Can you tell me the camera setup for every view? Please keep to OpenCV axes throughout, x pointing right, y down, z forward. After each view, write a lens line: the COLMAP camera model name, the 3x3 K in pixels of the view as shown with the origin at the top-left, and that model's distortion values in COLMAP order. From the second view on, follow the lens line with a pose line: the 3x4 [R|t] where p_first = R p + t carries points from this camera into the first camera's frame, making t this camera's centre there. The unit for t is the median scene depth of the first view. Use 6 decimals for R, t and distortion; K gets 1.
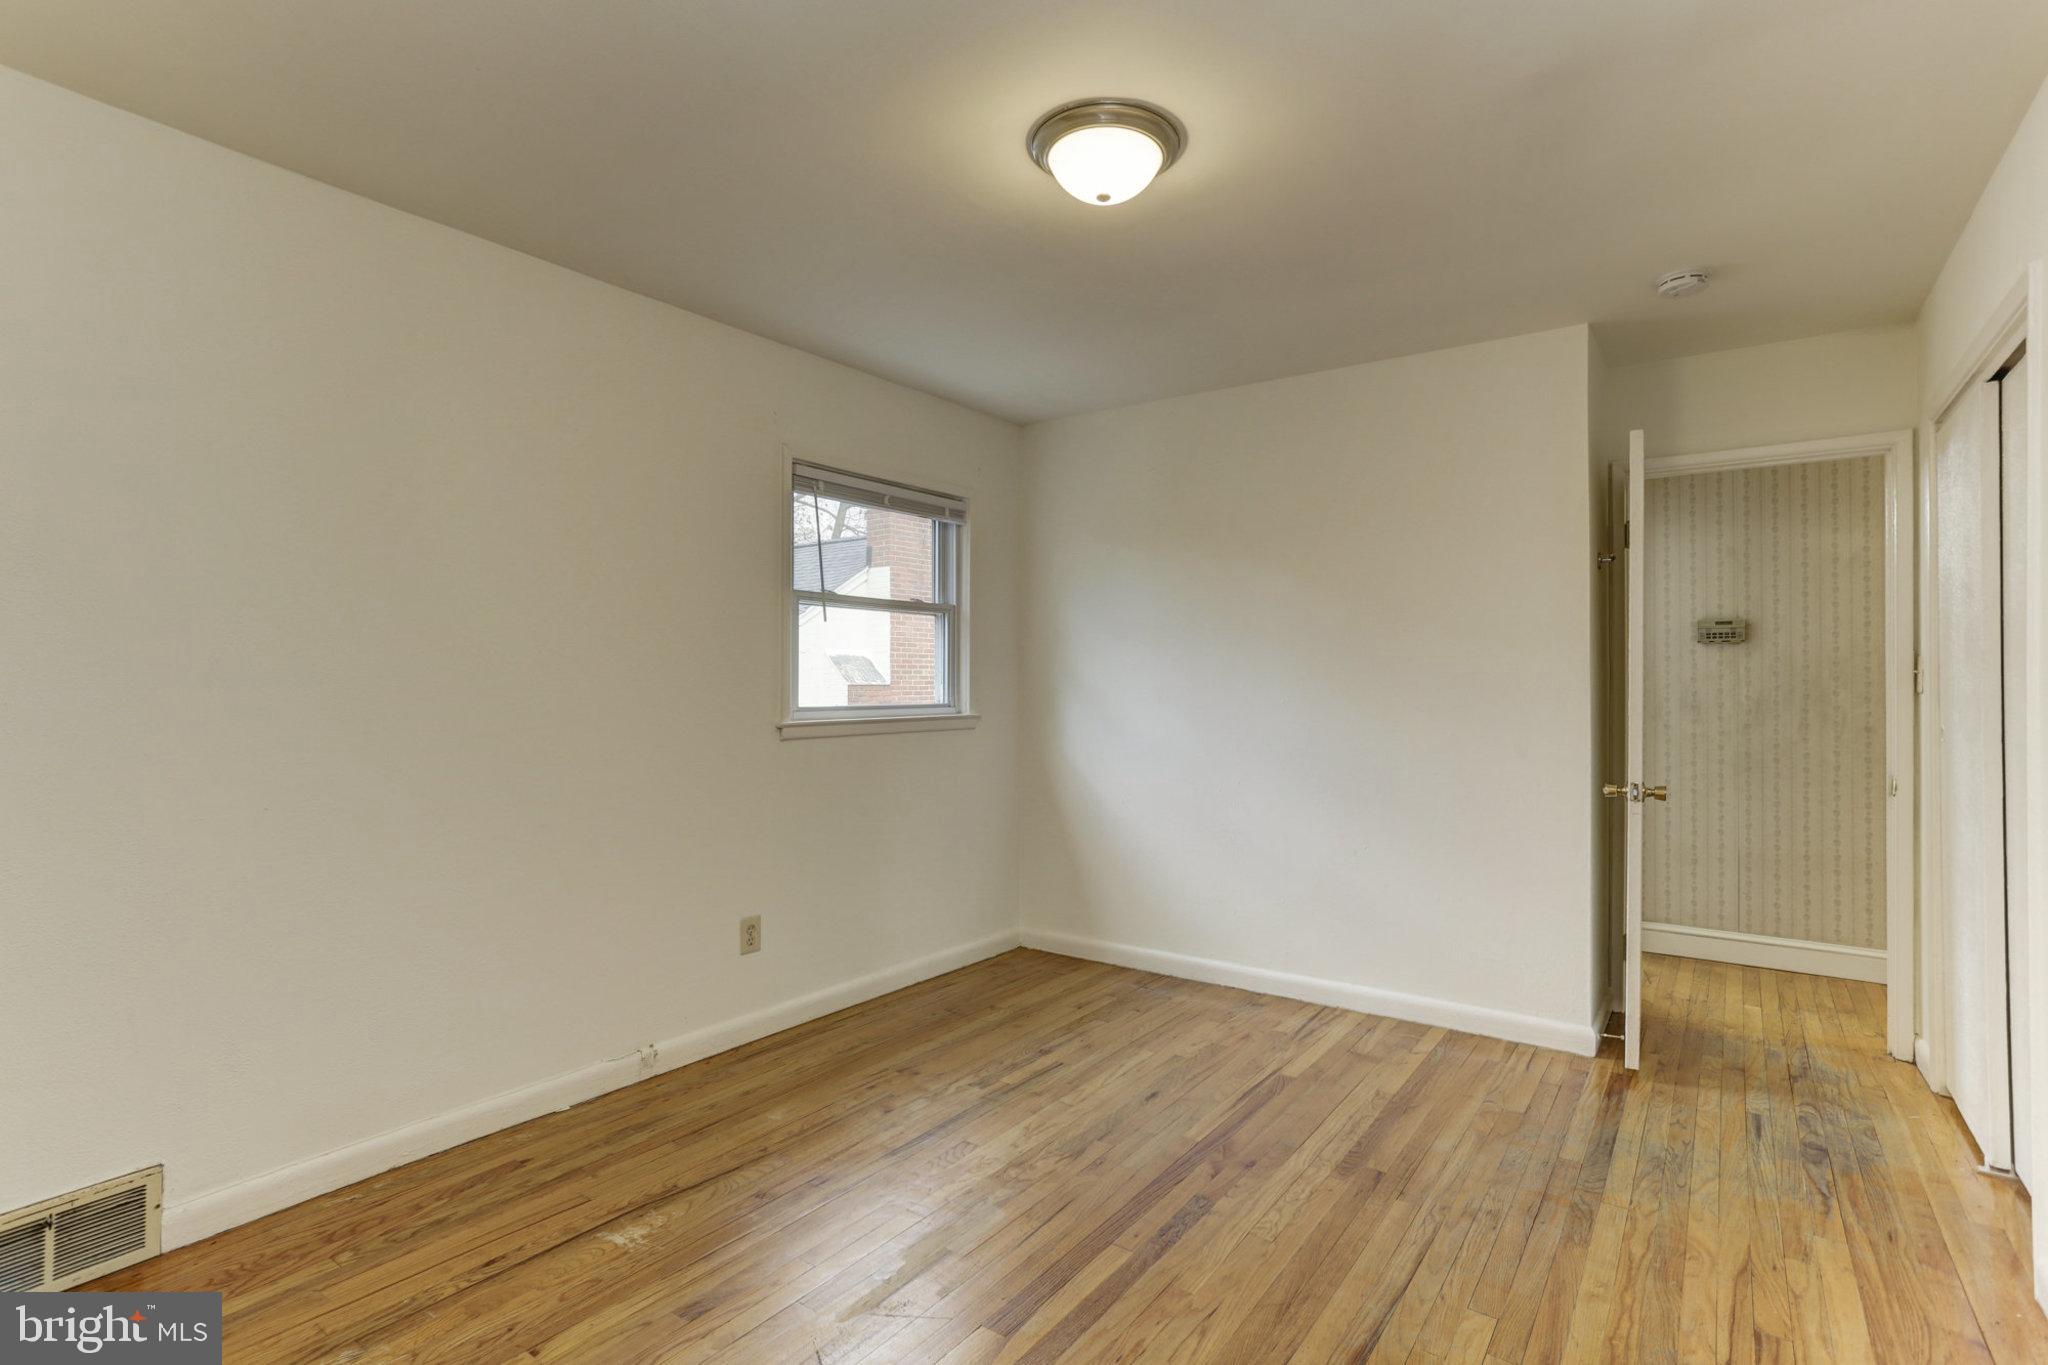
lens RADIAL K [[1021.8, 0, 984.8], [0, 1021.8, 680.4], [0, 0, 1]] dist [-0.003437, 0.000240]
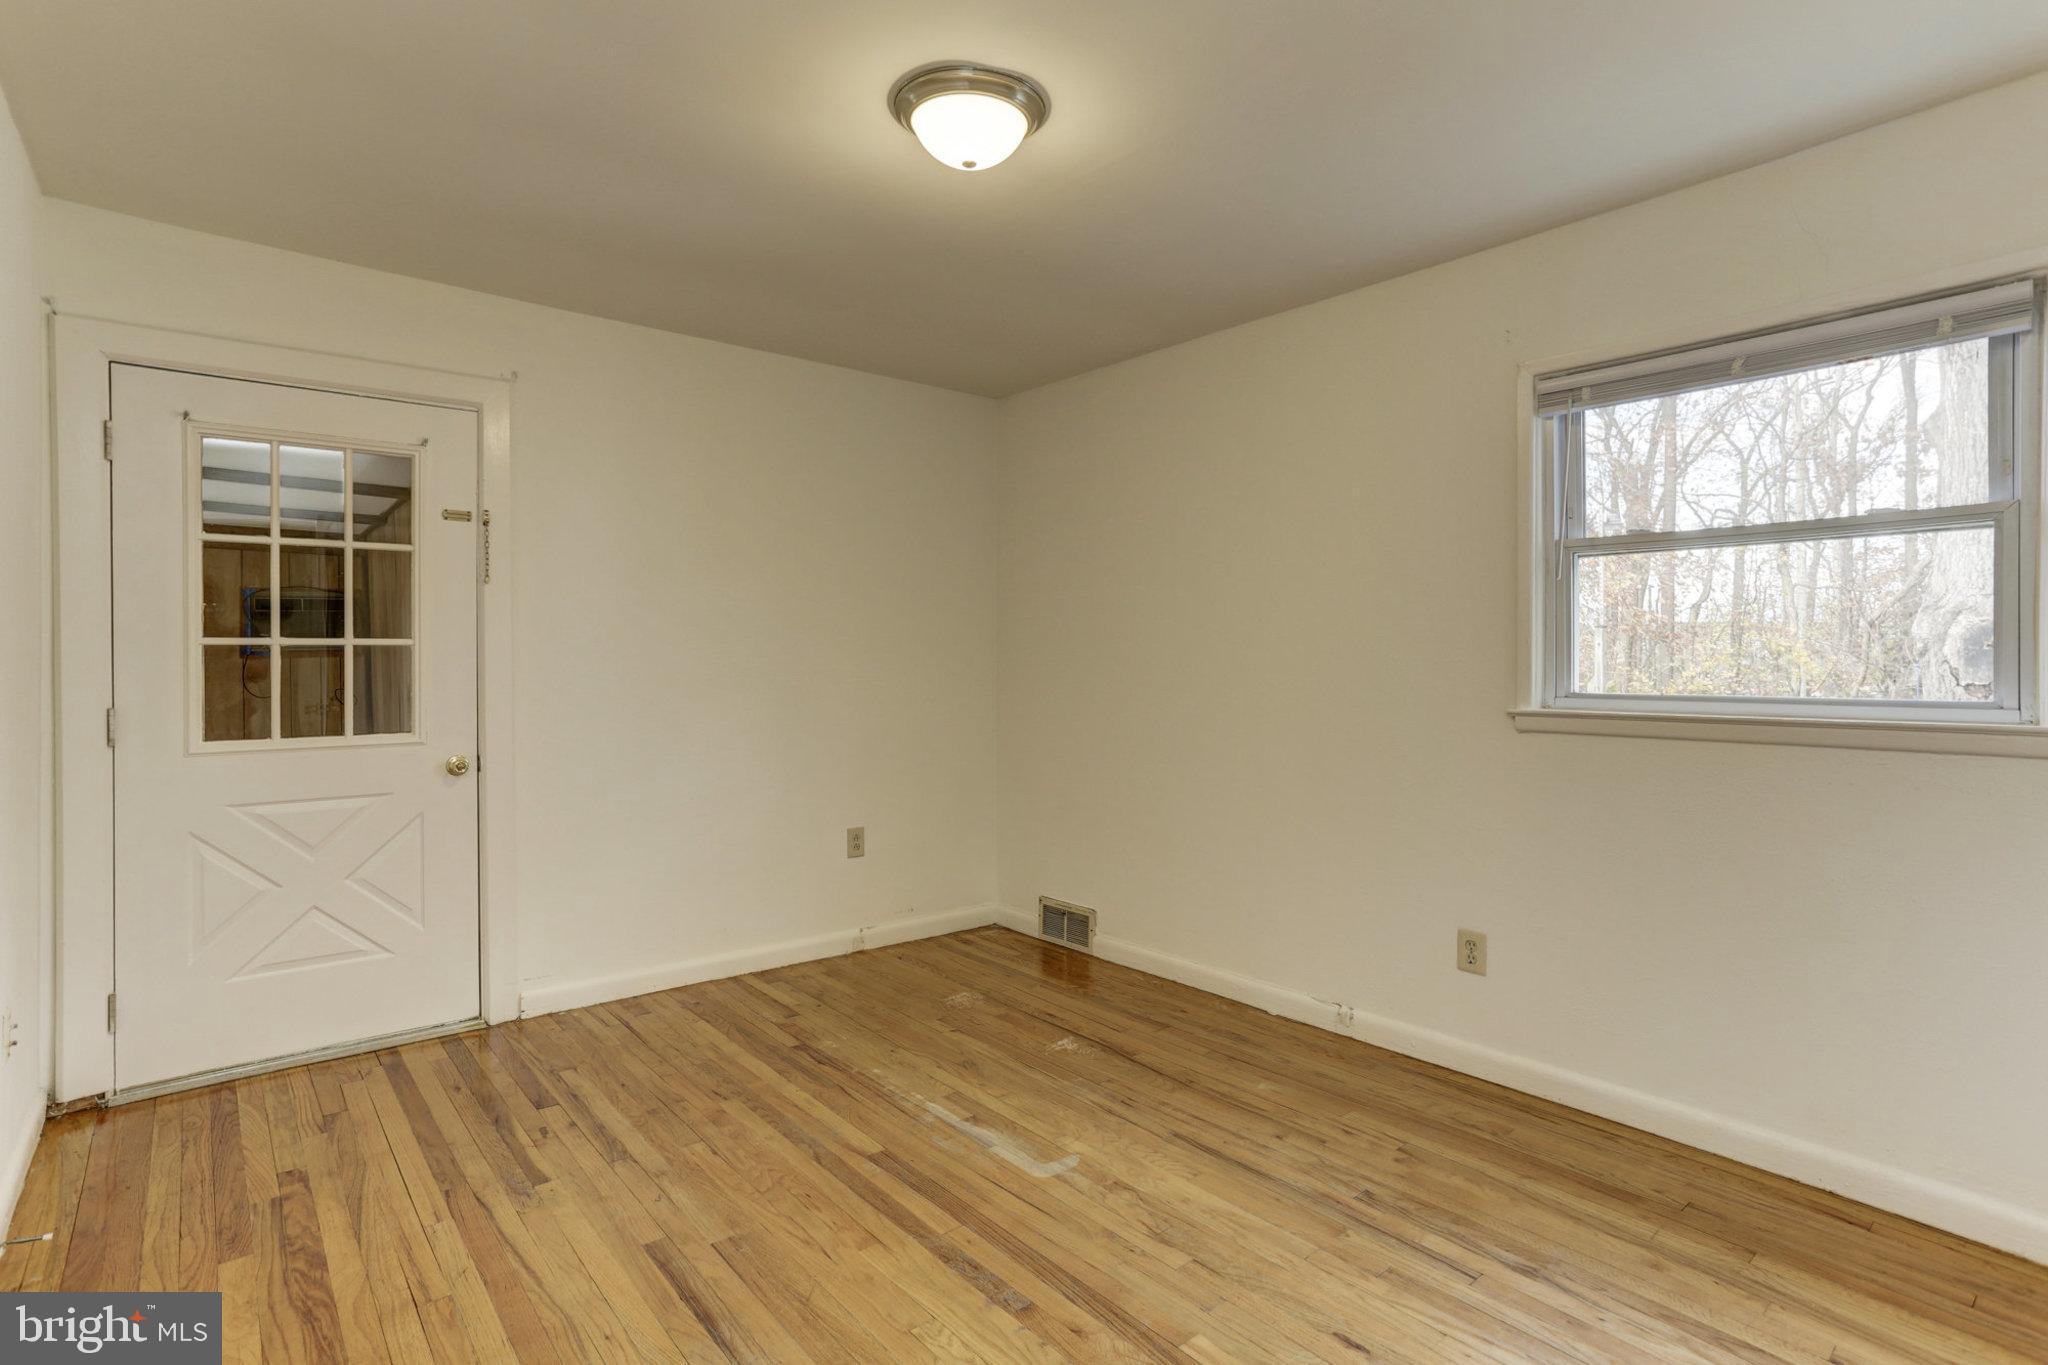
lens RADIAL K [[990.6, 0, 1018.8], [0, 990.6, 663.4], [0, 0, 1]] dist [-0.035638, 0.026452]
pose [[-0.230101, -0.005734, -0.973150, 0.756314], [0.001573, 0.999979, -0.006265, 0.010471], [0.973166, -0.002972, -0.230087, 0.926194]]
